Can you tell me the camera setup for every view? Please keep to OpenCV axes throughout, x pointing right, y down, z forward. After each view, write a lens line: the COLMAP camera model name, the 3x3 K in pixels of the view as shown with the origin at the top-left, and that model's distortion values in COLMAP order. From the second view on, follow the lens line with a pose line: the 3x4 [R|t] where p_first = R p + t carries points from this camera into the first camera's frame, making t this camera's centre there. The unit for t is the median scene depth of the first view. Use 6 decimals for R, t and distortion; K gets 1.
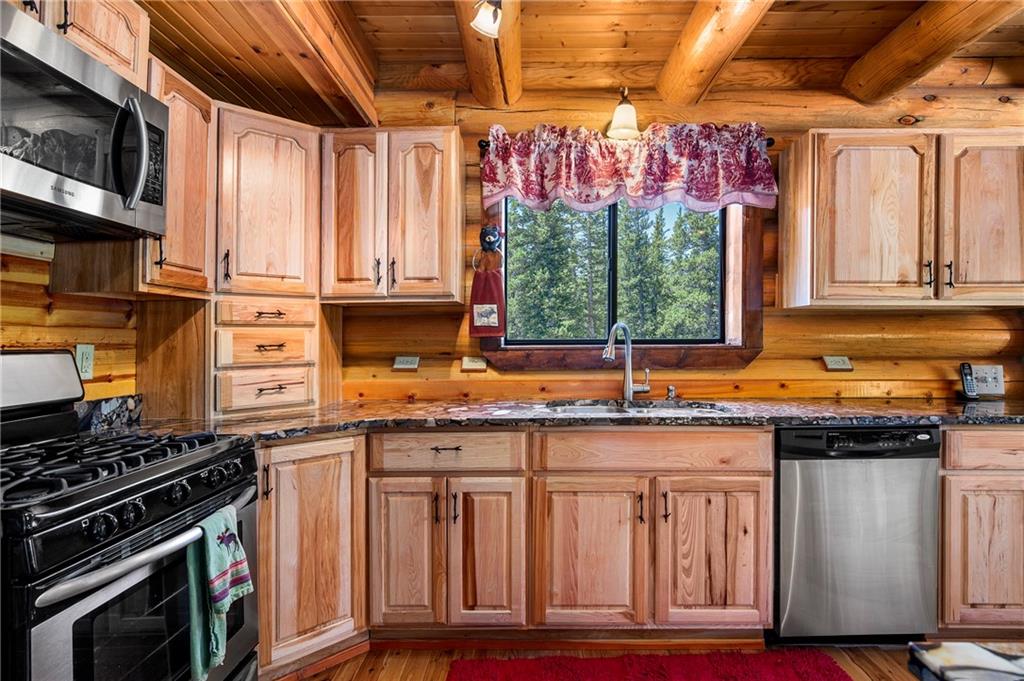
lens RADIAL K [[520.6, 0, 515.3], [0, 520.6, 339.4], [0, 0, 1]] dist [-0.006404, -0.000667]
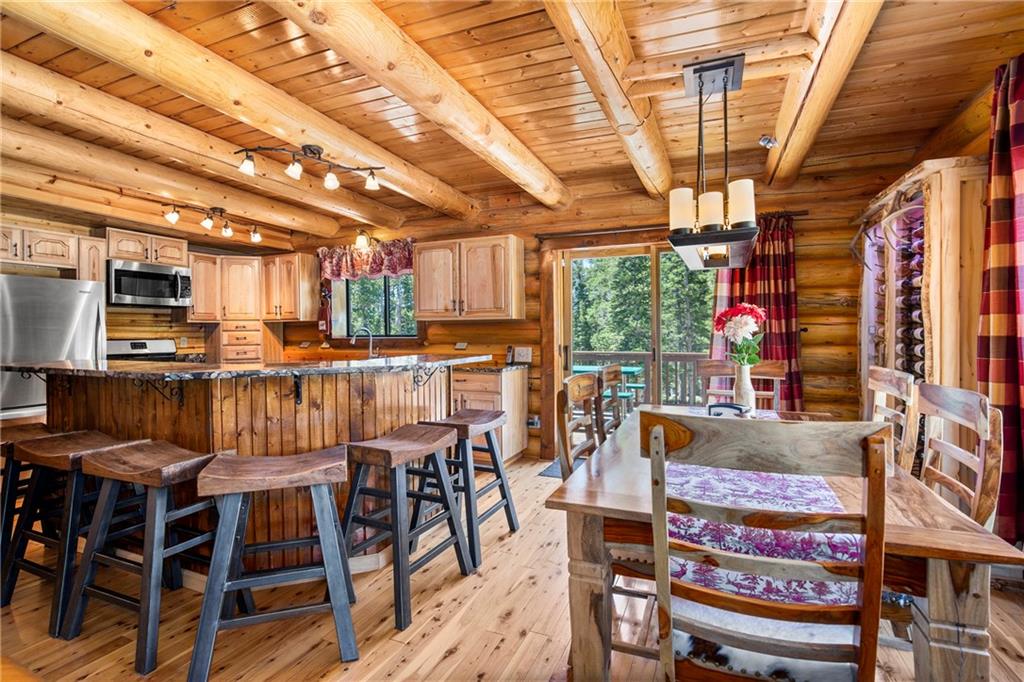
lens RADIAL K [[496.2, 0, 510.7], [0, 496.2, 340.9], [0, 0, 1]] dist [-0.001261, -0.000020]
pose [[0.916279, 0.003957, -0.400522, 1.867127], [0.003230, 0.999846, 0.017267, -0.011934], [0.400529, -0.017115, 0.916124, -0.858439]]
